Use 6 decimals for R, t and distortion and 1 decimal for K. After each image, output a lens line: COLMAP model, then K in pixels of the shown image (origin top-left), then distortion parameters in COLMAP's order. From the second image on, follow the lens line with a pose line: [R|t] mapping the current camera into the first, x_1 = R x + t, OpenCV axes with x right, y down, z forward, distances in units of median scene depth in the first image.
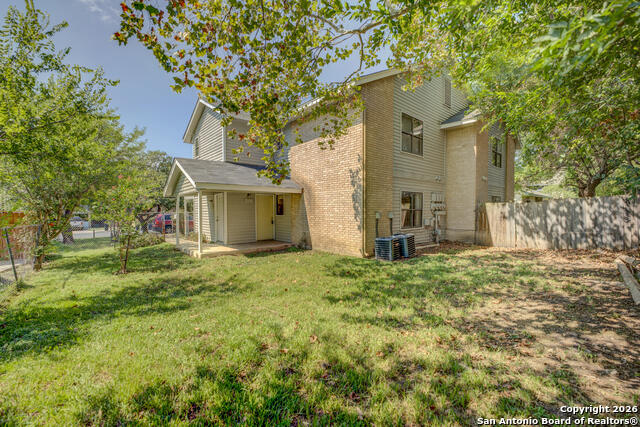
lens RADIAL K [[266.9, 0, 320.0], [0, 266.9, 213.5], [0, 0, 1]] dist [-0.002731, -0.000195]
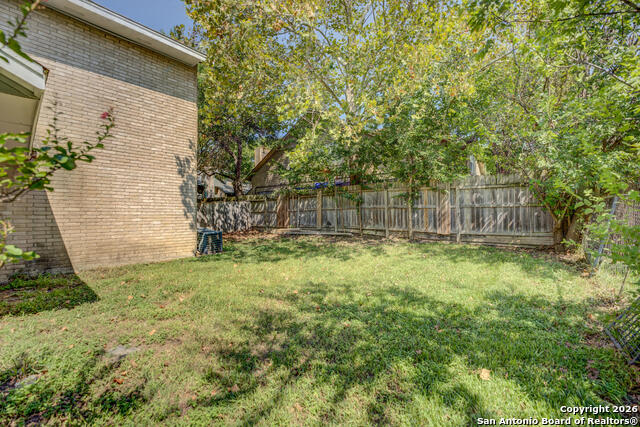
lens RADIAL K [[266.9, 0, 320.0], [0, 266.9, 213.5], [0, 0, 1]] dist [-0.002731, -0.000195]
pose [[-0.101280, 0.005244, 0.994844, -0.726876], [-0.006844, 0.999959, -0.005968, 0.013296], [-0.994834, -0.007413, -0.101240, 0.659763]]
